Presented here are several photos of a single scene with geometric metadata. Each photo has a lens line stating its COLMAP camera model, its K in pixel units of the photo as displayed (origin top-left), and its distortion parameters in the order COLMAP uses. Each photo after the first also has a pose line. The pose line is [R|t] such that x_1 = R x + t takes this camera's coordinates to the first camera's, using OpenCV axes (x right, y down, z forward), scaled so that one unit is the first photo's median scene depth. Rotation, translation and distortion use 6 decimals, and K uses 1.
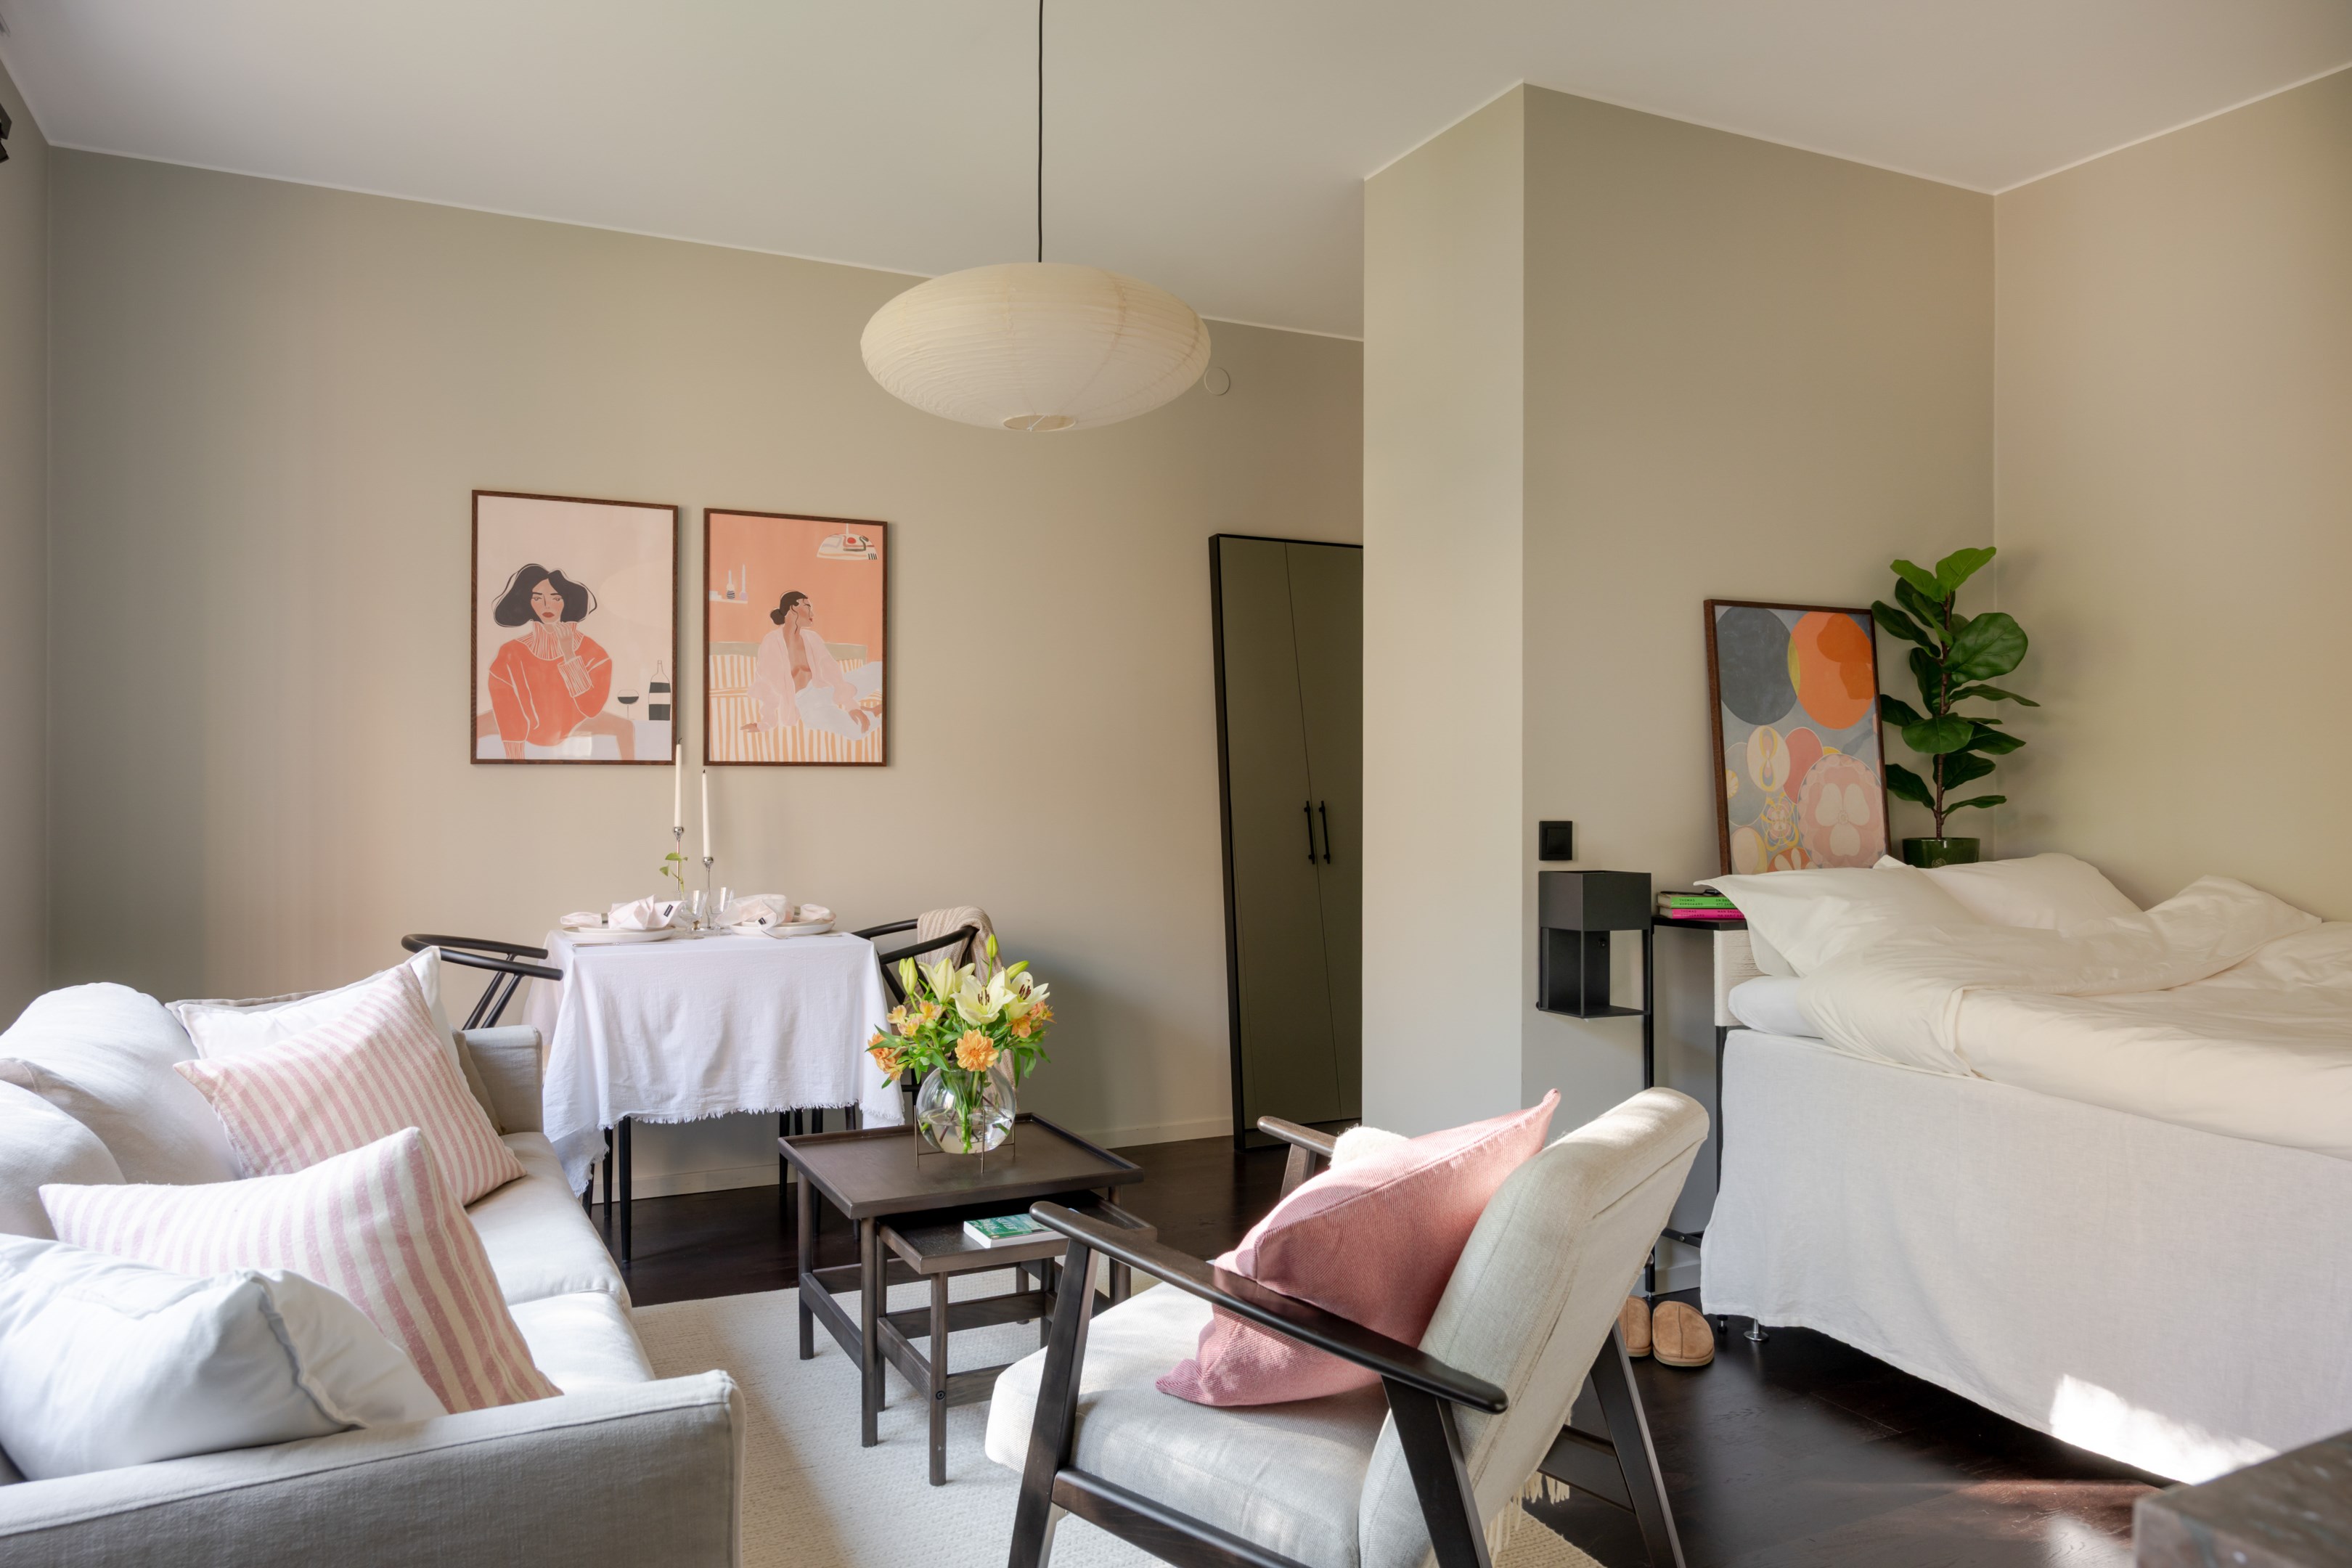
lens RADIAL K [[1558.1, 0, 1176.0], [0, 1558.1, 784.0], [0, 0, 1]] dist [-0.009274, 0.004477]
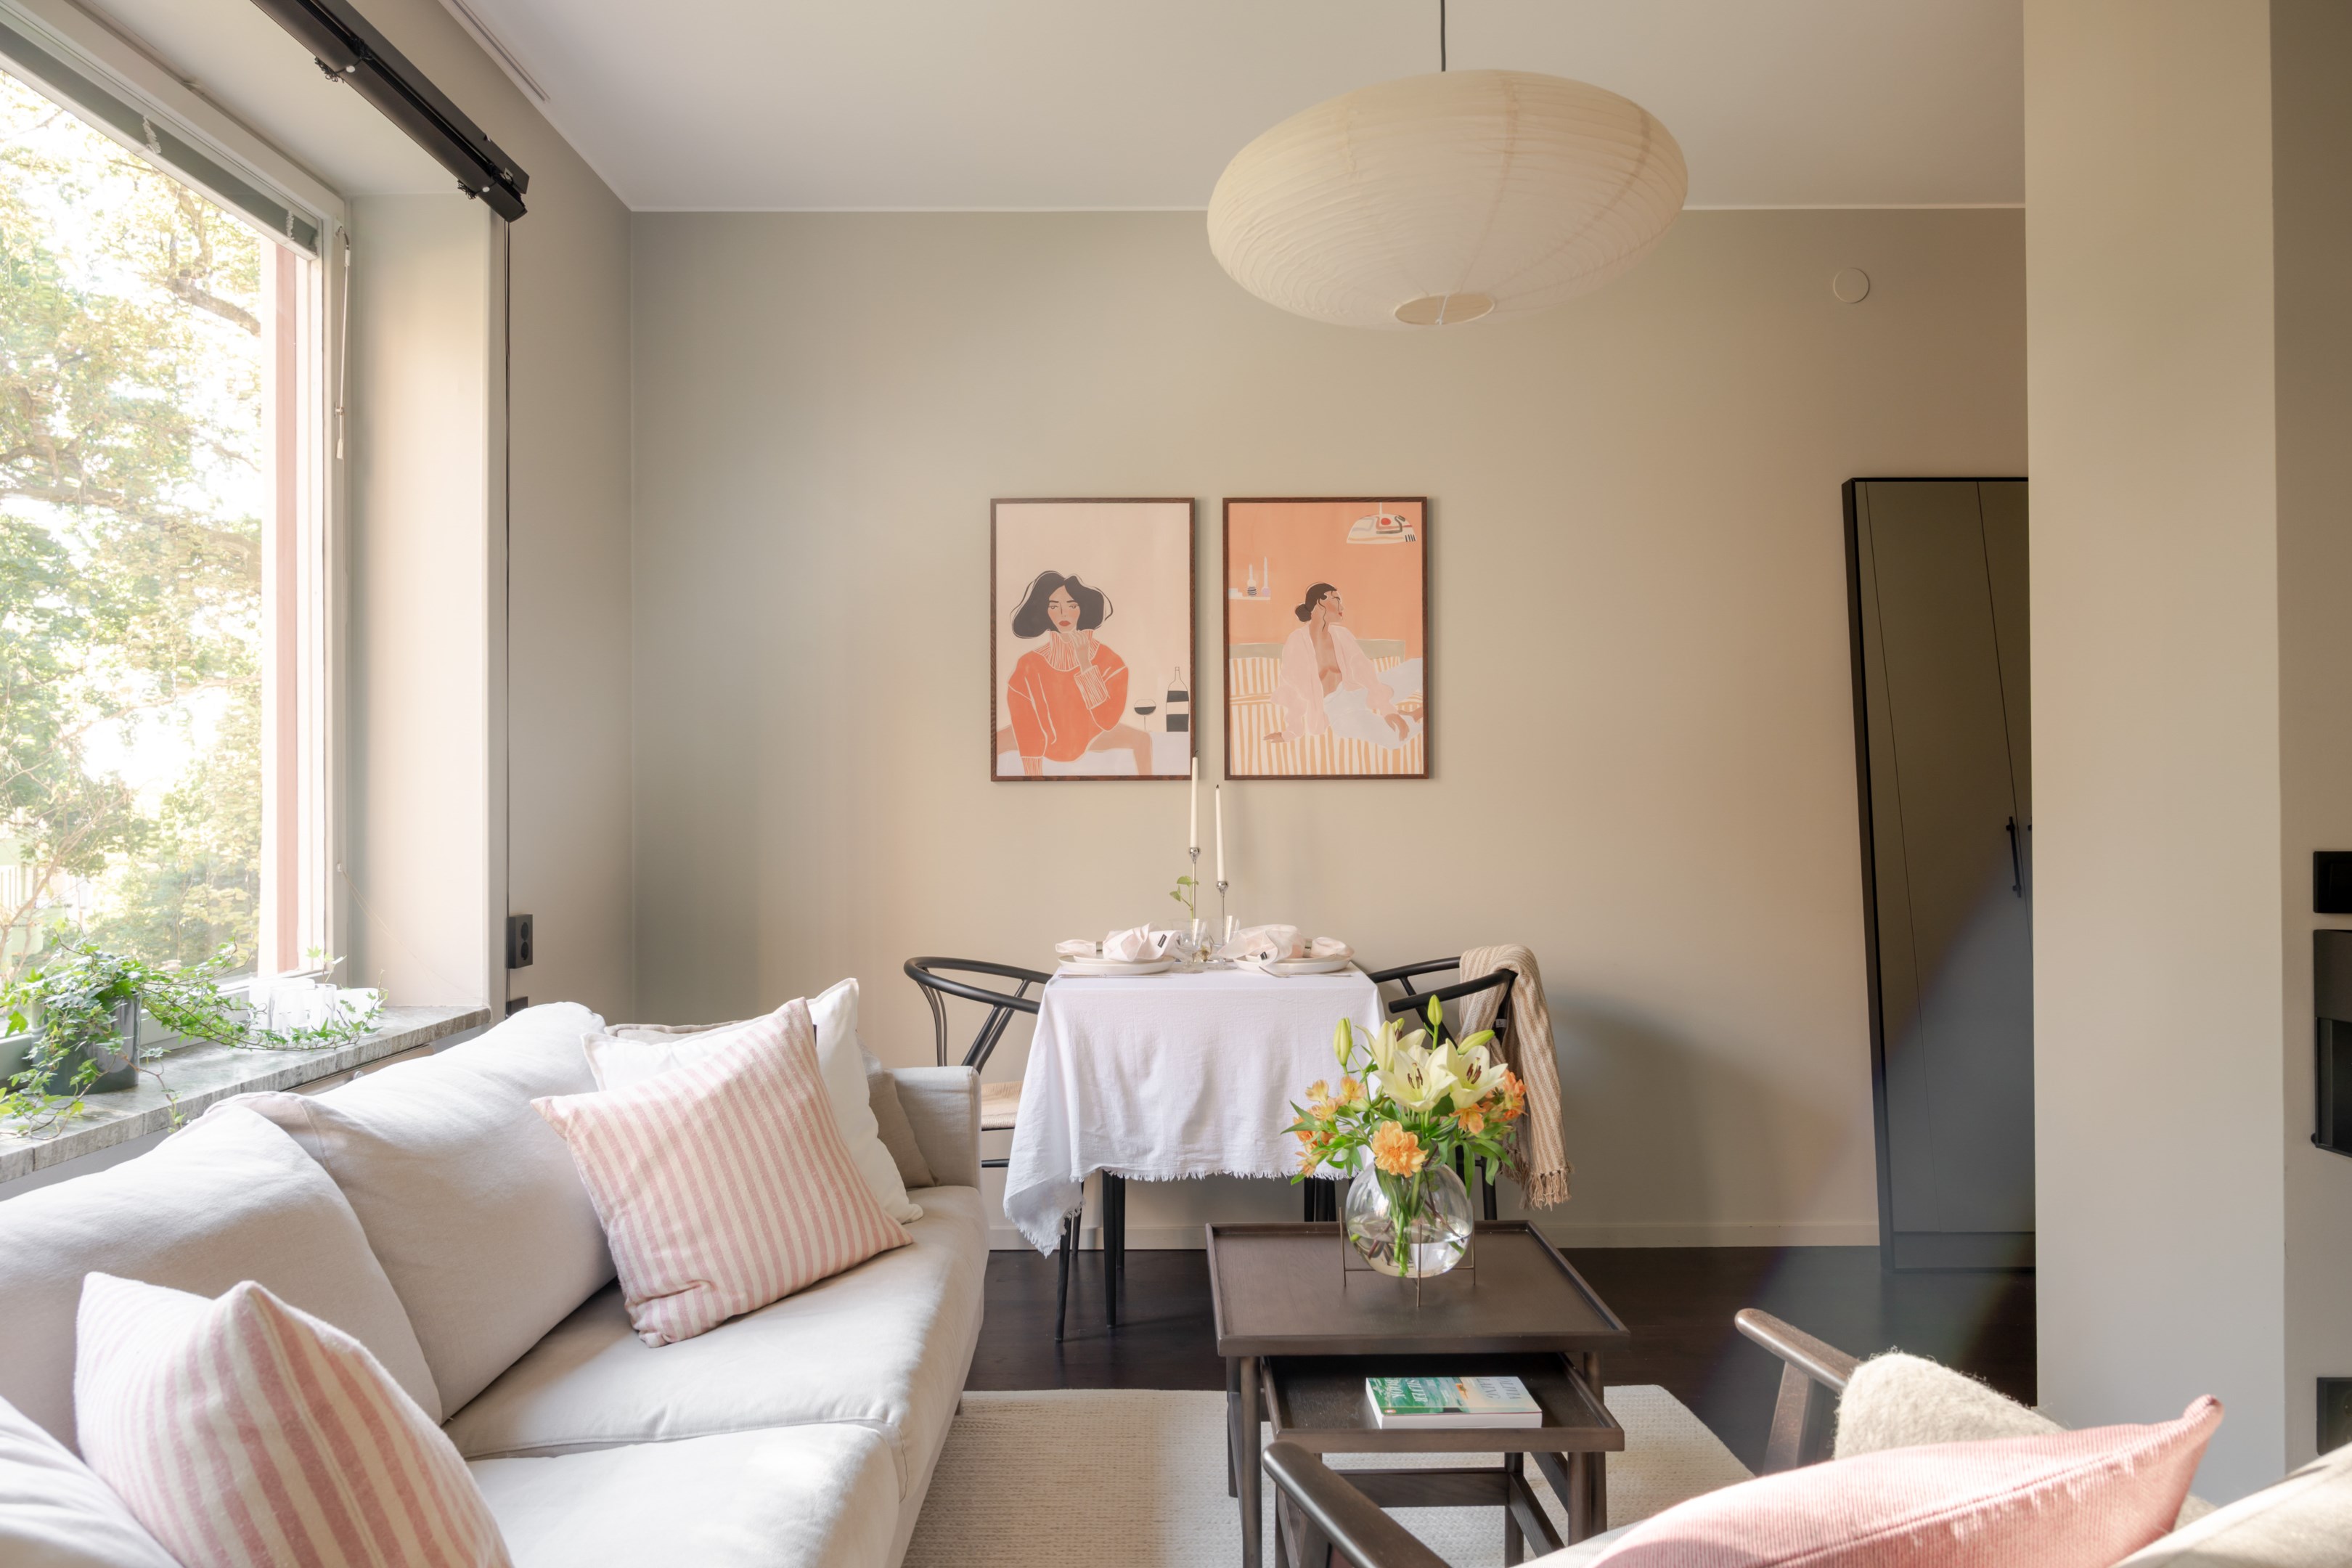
lens RADIAL K [[1558.1, 0, 1176.0], [0, 1558.1, 784.0], [0, 0, 1]] dist [-0.009274, 0.004477]
pose [[0.900230, -0.010325, -0.435292, 0.072412], [0.006618, 0.999928, -0.010031, -0.000667], [0.435364, 0.006150, 0.900234, 0.176762]]
